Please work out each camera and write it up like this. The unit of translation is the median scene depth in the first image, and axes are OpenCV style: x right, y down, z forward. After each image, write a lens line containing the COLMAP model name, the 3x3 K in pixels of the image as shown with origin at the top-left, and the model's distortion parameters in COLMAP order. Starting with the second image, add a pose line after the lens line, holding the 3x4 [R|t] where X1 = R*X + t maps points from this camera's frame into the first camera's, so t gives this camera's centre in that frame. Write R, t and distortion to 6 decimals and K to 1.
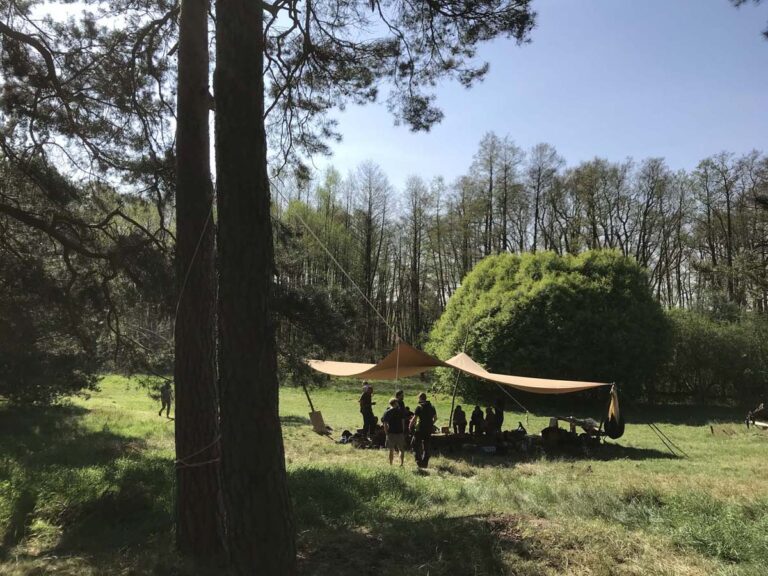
lens RADIAL K [[629.6, 0, 382.0], [0, 629.6, 290.7], [0, 0, 1]] dist [0.007959, -0.024768]
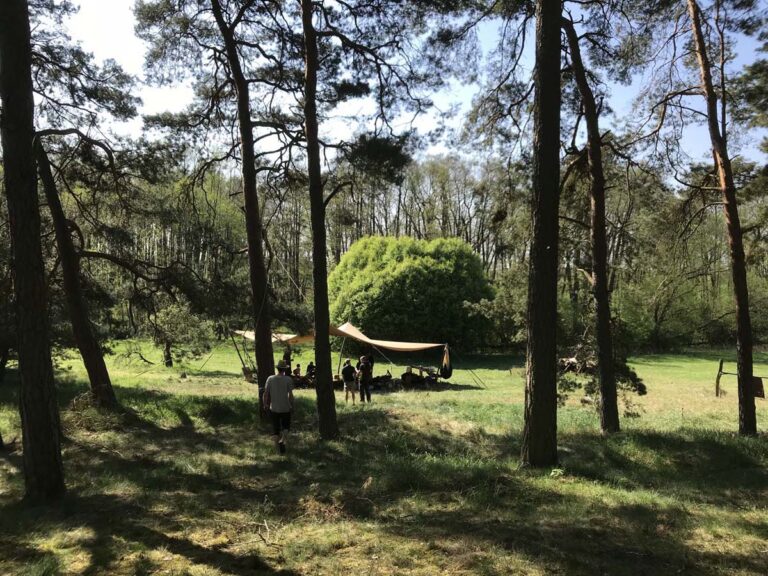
lens RADIAL K [[629.6, 0, 384.4], [0, 629.6, 286.0], [0, 0, 1]] dist [0.007959, -0.024768]
pose [[0.975594, 0.002701, 0.219565, -0.076014], [-0.017926, 0.997566, 0.067380, -0.059275], [-0.218849, -0.069671, 0.973268, -0.285792]]
